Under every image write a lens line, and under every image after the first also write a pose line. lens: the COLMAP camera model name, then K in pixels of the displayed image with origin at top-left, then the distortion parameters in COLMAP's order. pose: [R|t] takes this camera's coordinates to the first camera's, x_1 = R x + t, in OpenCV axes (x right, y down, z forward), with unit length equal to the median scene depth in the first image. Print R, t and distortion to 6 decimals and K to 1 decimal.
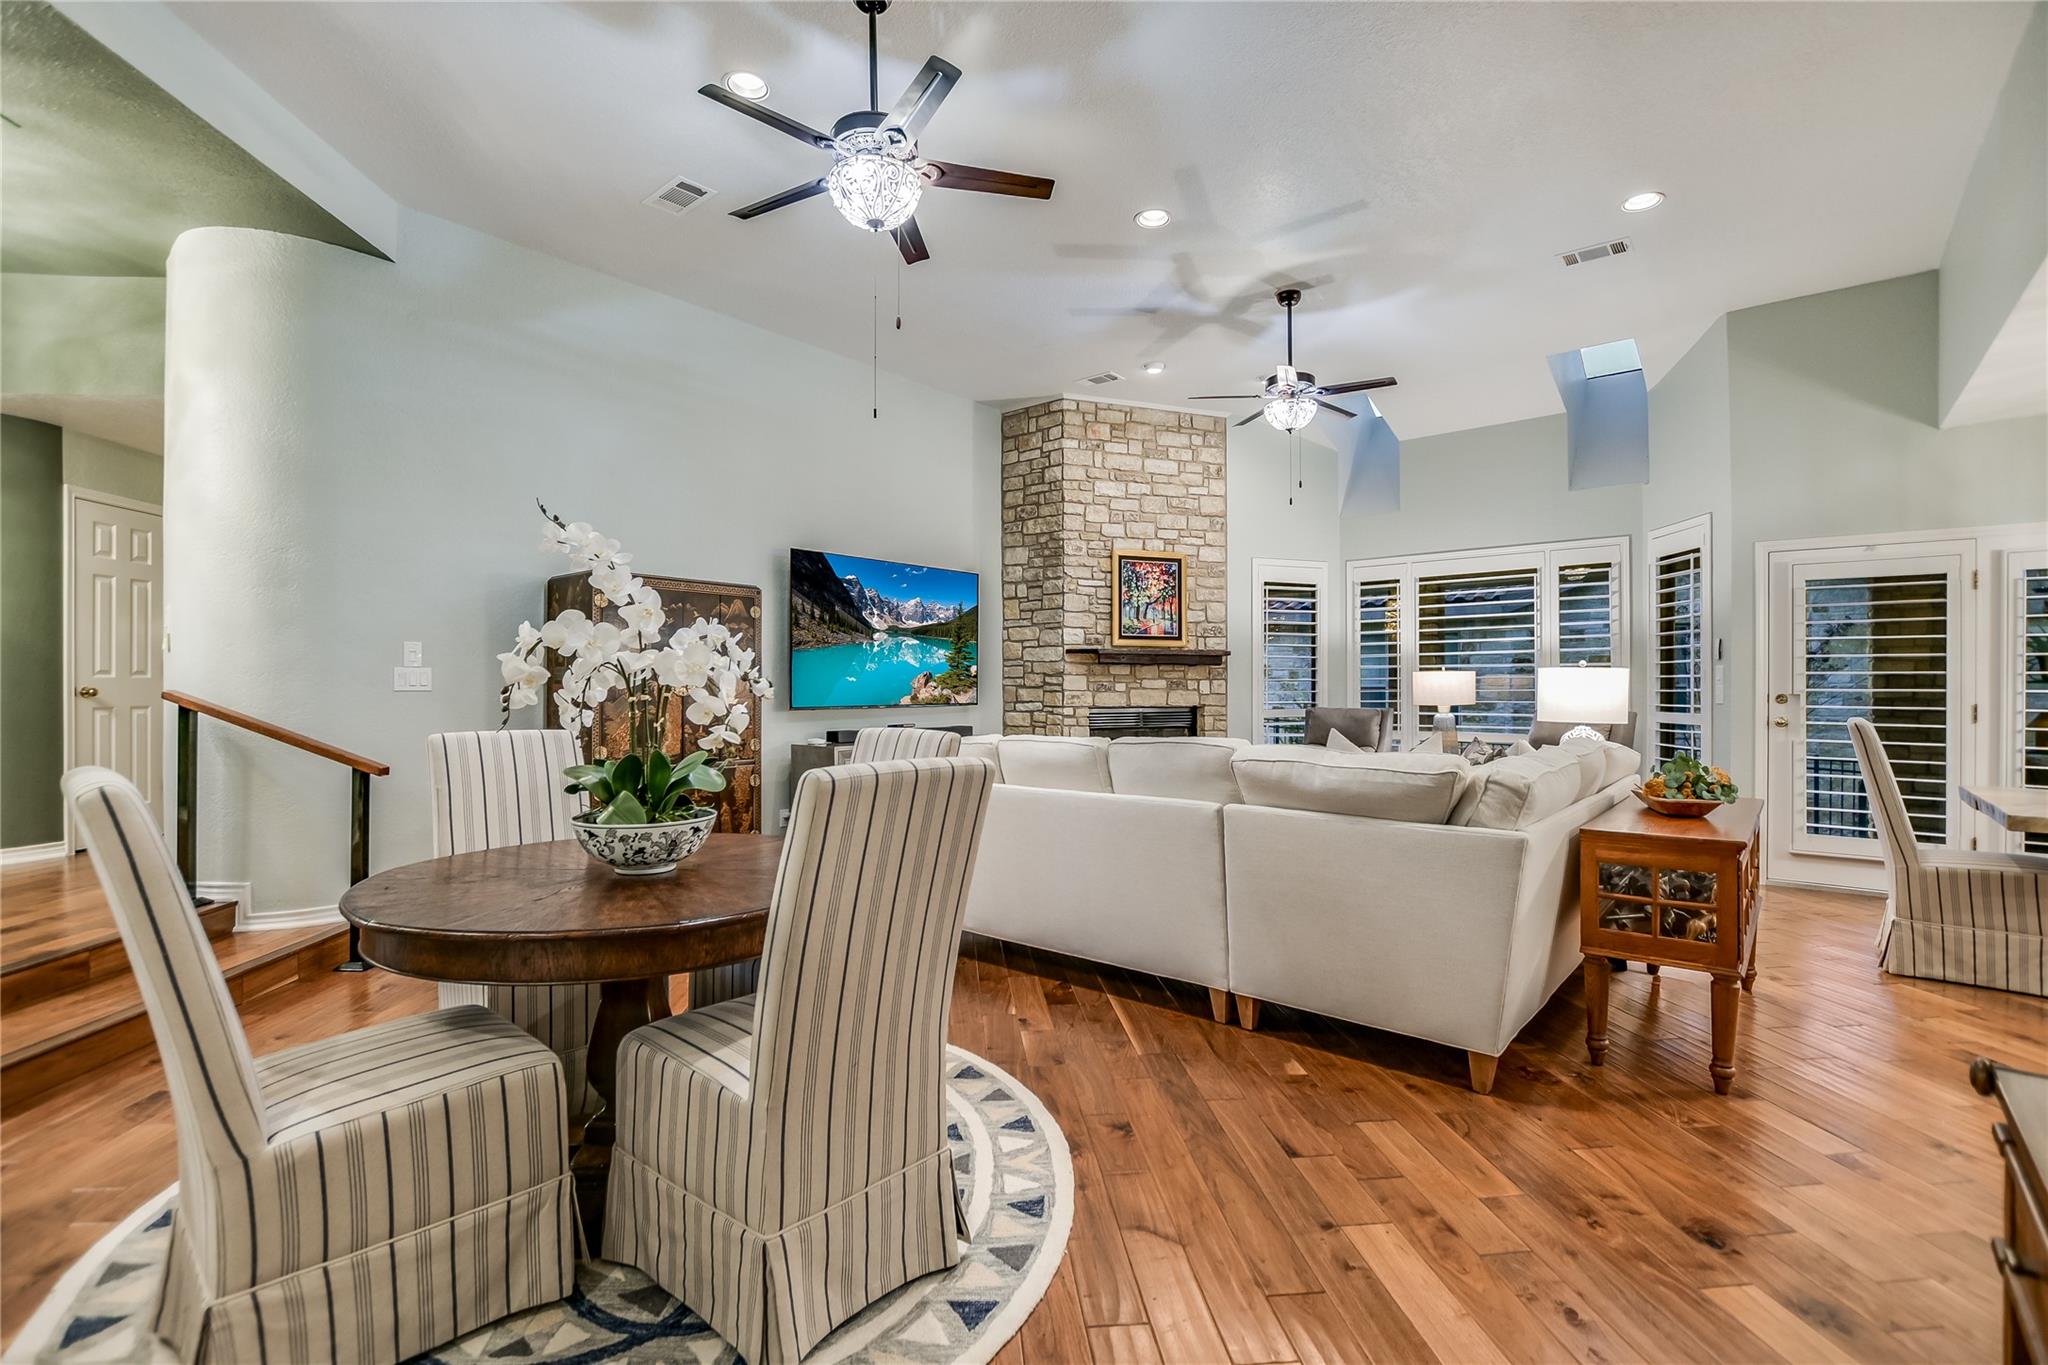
lens RADIAL K [[934.6, 0, 1038.4], [0, 934.6, 688.9], [0, 0, 1]] dist [-0.002455, -0.000208]
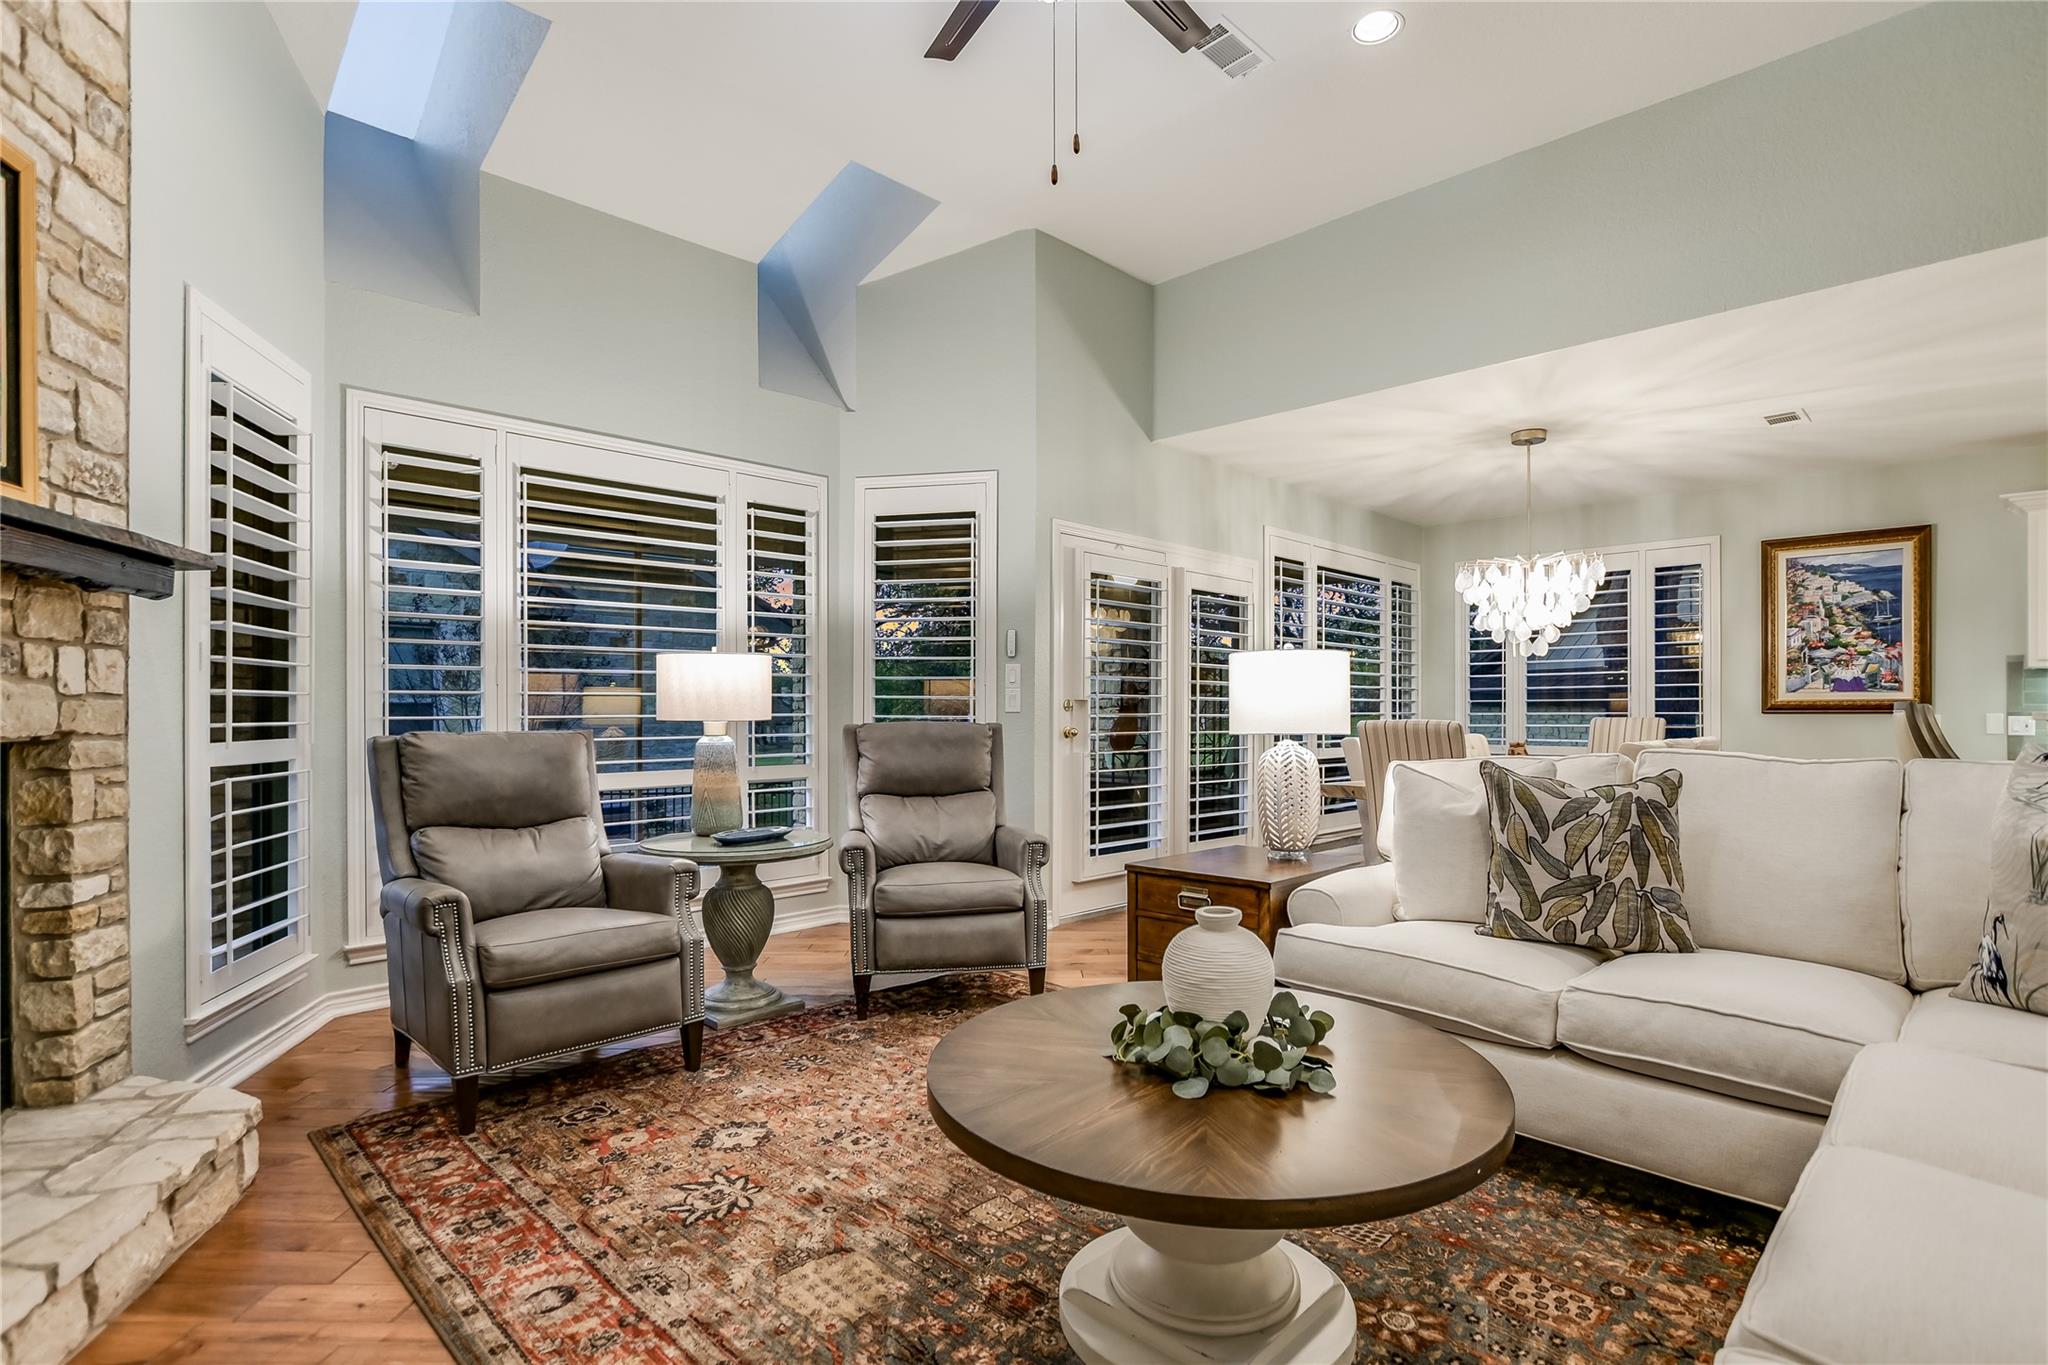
lens RADIAL K [[1006.7, 0, 1033.0], [0, 1006.7, 710.1], [0, 0, 1]] dist [0.001214, 0.000114]
pose [[0.104658, 0.001097, 0.994508, -0.111688], [0.003527, 0.999993, -0.001474, 0.013588], [-0.994502, 0.003662, 0.104653, 0.797859]]
